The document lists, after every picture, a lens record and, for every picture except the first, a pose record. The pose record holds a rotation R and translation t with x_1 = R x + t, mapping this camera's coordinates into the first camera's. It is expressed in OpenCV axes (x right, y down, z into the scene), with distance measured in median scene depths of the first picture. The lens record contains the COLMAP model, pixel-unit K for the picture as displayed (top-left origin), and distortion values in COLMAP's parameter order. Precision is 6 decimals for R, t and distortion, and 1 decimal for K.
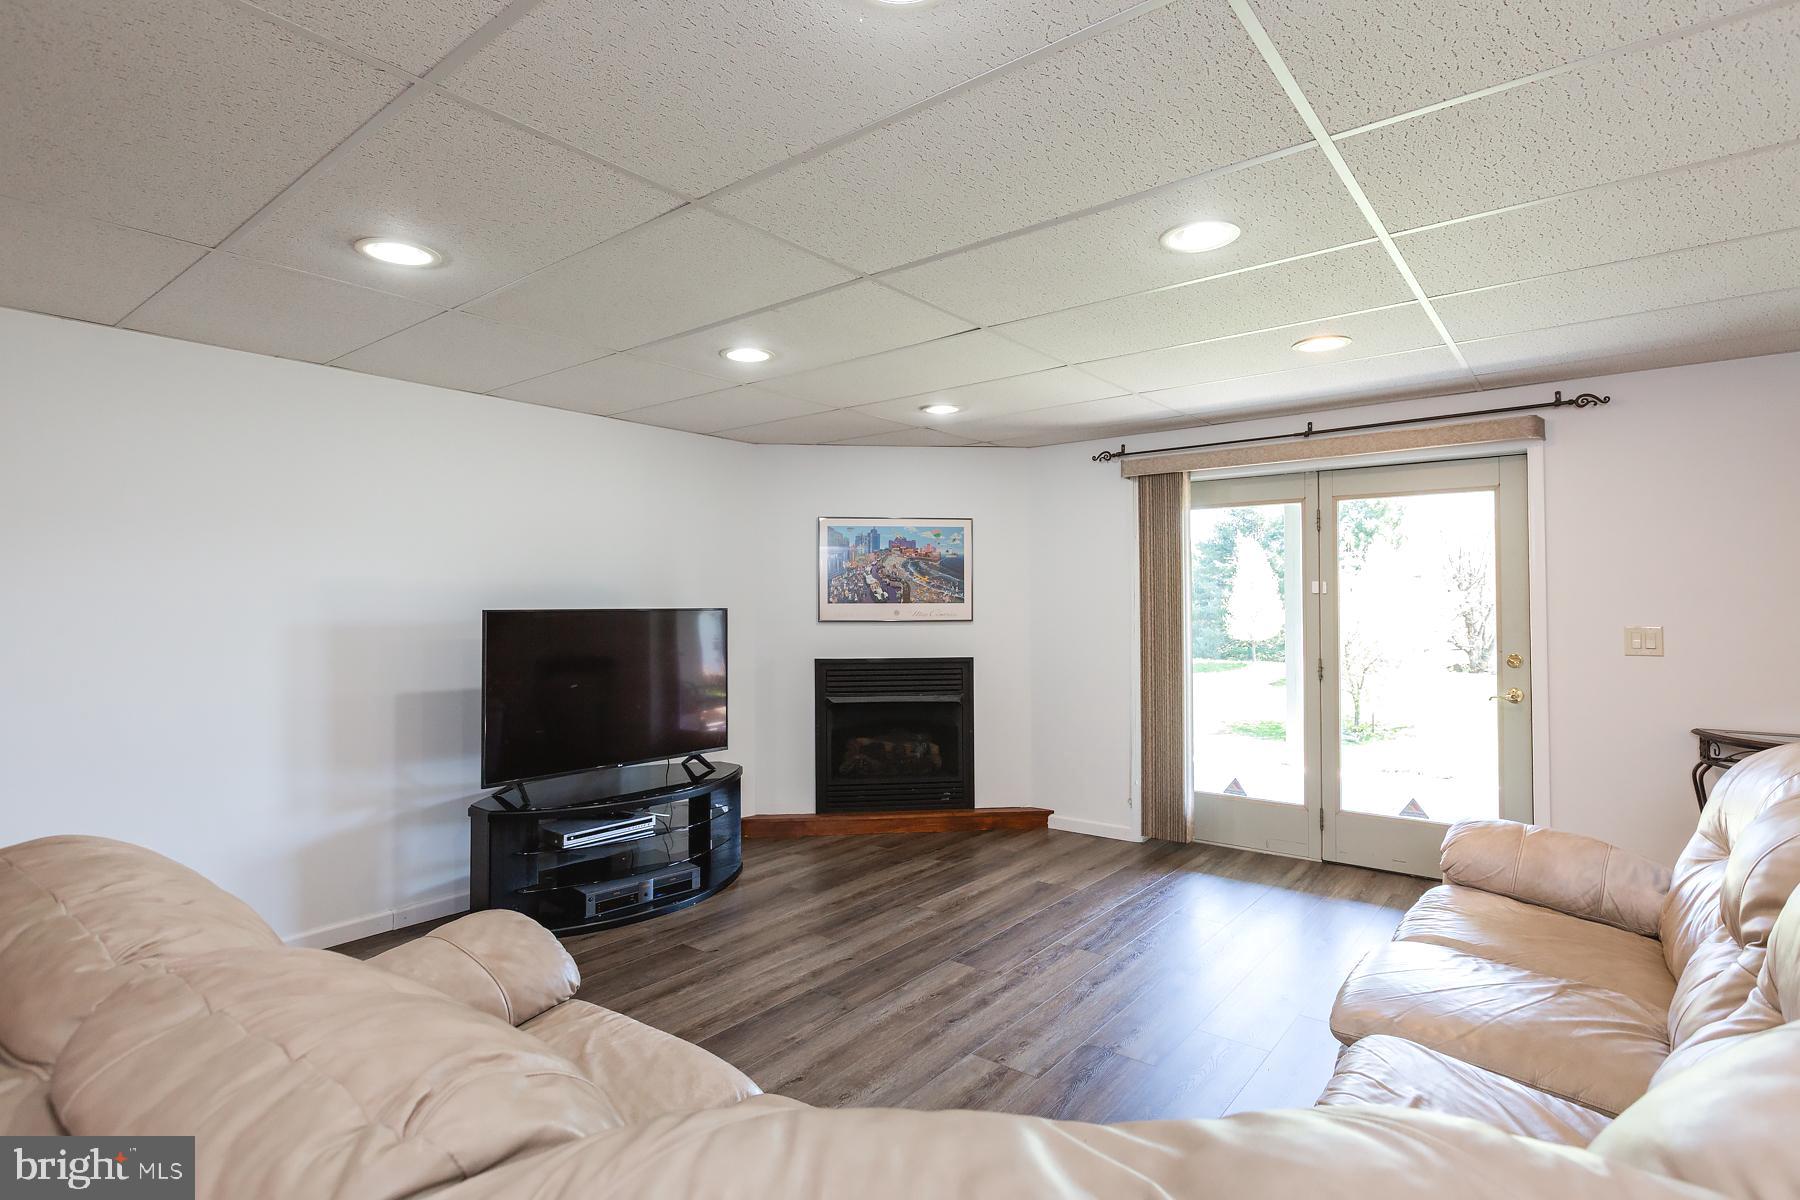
lens RADIAL K [[889.7, 0, 900.0], [0, 889.7, 600.0], [0, 0, 1]] dist [-0.000012, -0.000039]
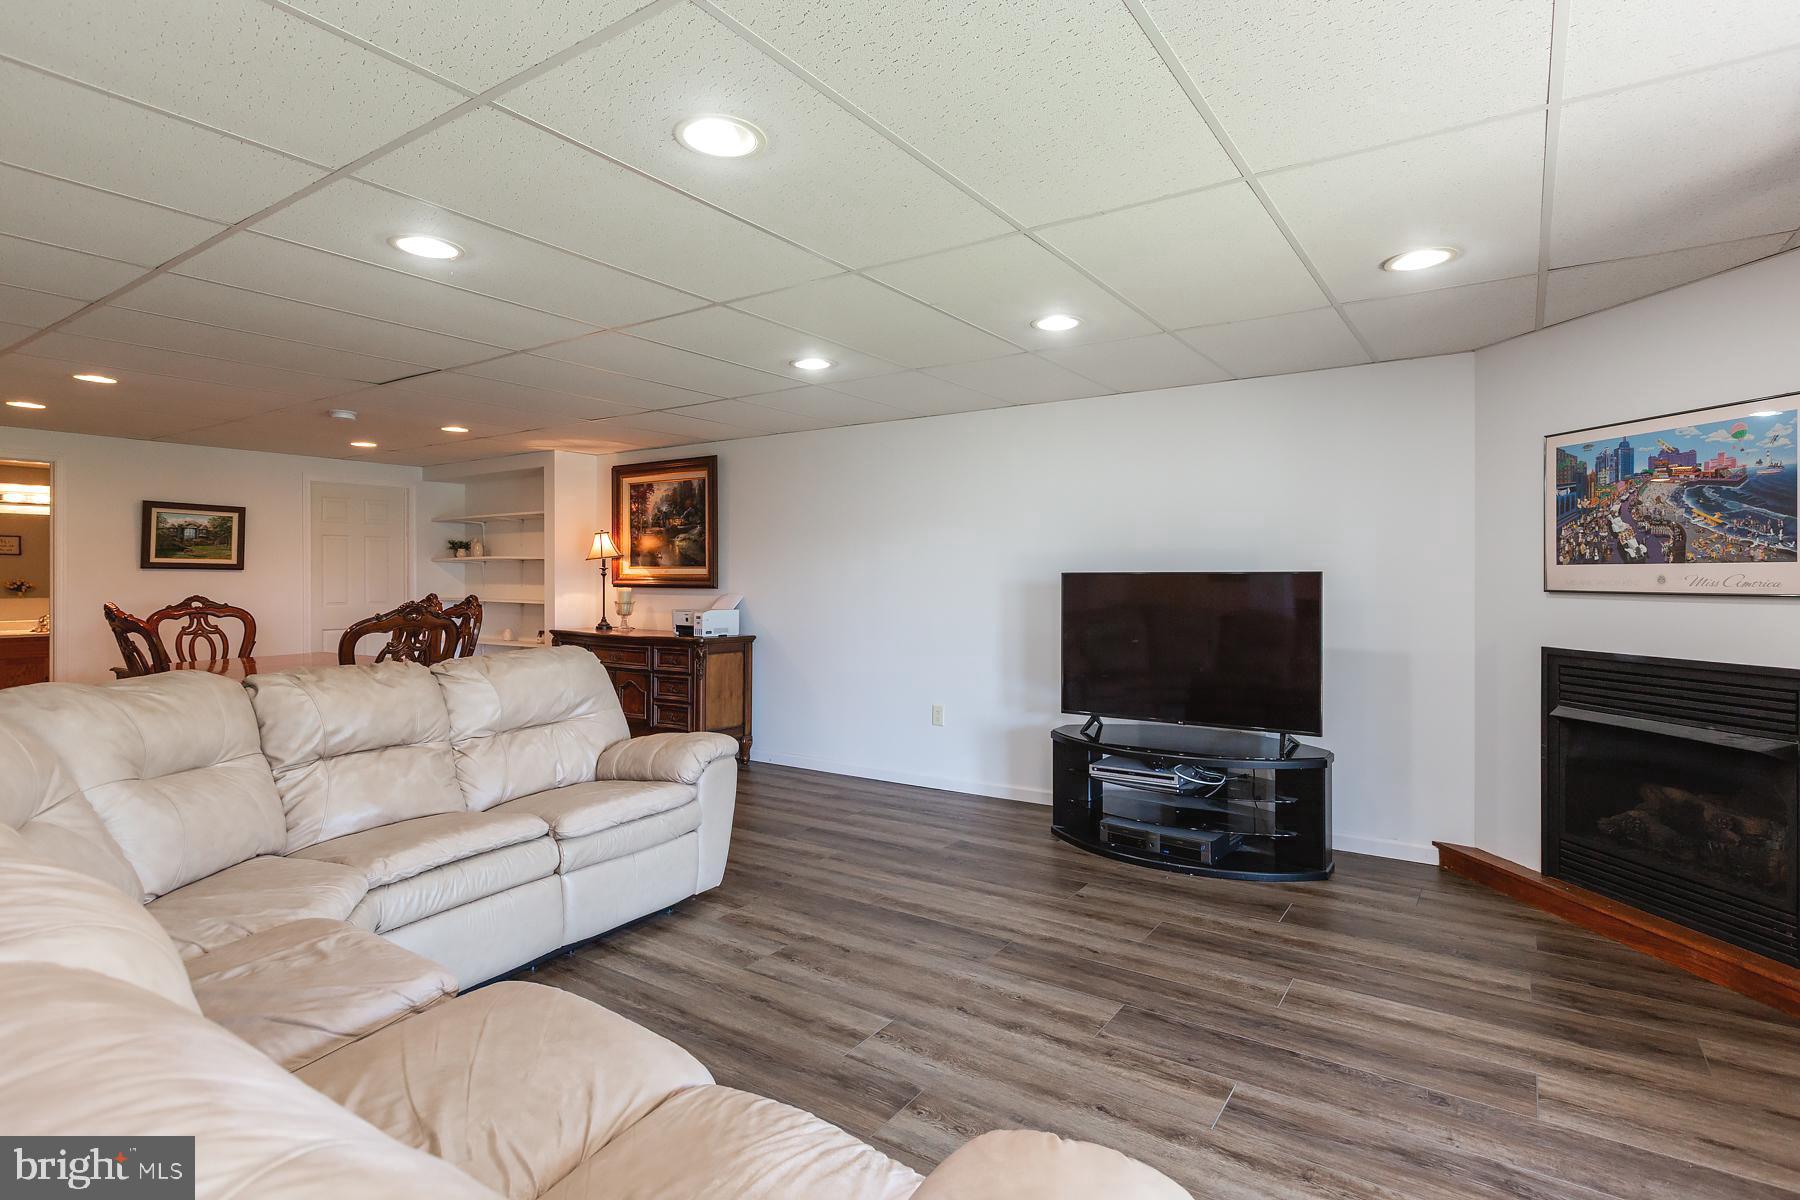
lens RADIAL K [[871.8, 0, 940.2], [0, 871.8, 582.5], [0, 0, 1]] dist [-0.002608, -0.000252]
pose [[0.103435, 0.010233, -0.994584, 0.516600], [0.005516, 0.999926, 0.010862, 0.007542], [0.994621, -0.006610, 0.103371, 0.475157]]
